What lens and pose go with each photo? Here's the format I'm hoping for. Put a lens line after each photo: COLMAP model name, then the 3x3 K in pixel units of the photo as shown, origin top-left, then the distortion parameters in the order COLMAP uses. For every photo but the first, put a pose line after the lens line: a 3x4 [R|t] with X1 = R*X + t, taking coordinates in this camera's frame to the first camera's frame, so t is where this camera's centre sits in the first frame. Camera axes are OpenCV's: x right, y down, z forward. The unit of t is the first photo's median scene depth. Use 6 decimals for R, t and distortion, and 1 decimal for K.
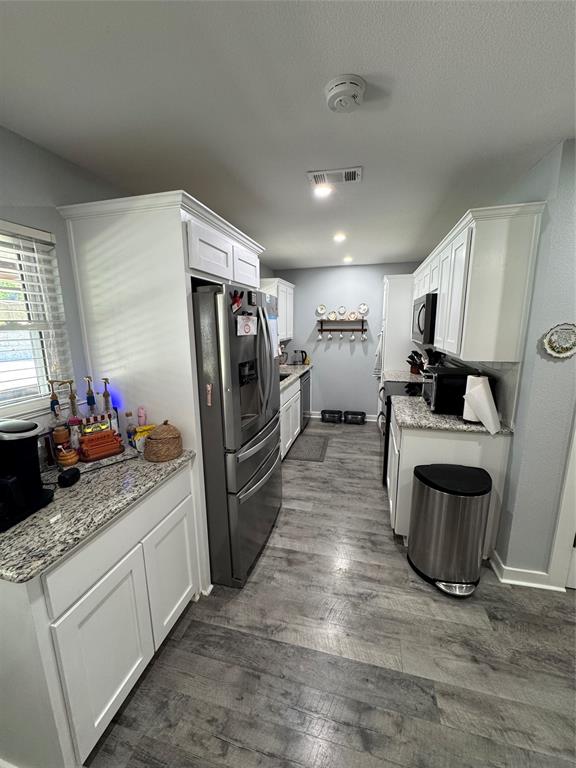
lens RADIAL K [[308.7, 0, 284.1], [0, 308.7, 385.4], [0, 0, 1]] dist [0.003114, 0.000232]
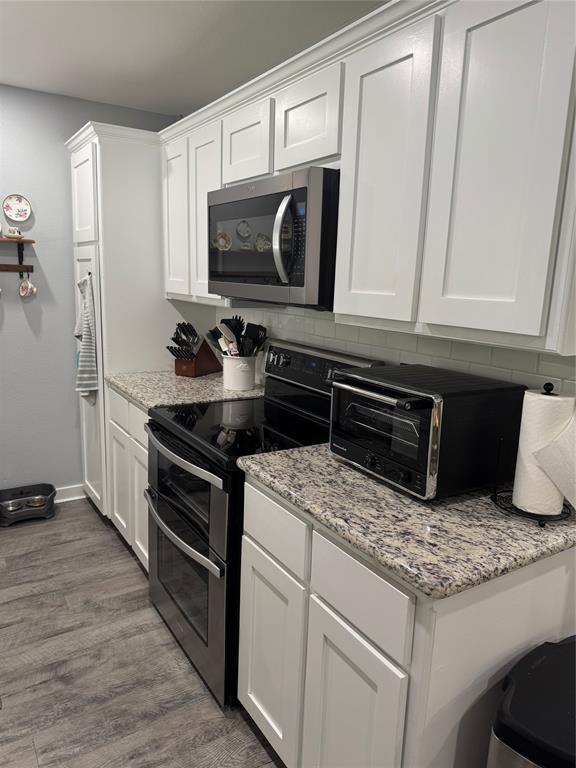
lens RADIAL K [[544.3, 0, 287.2], [0, 544.3, 389.1], [0, 0, 1]] dist [0.063047, -0.068775]
pose [[0.674472, -0.116408, 0.729066, -0.028106], [0.103055, 0.992668, 0.063158, -0.044553], [-0.731072, 0.032536, 0.681524, 0.321999]]
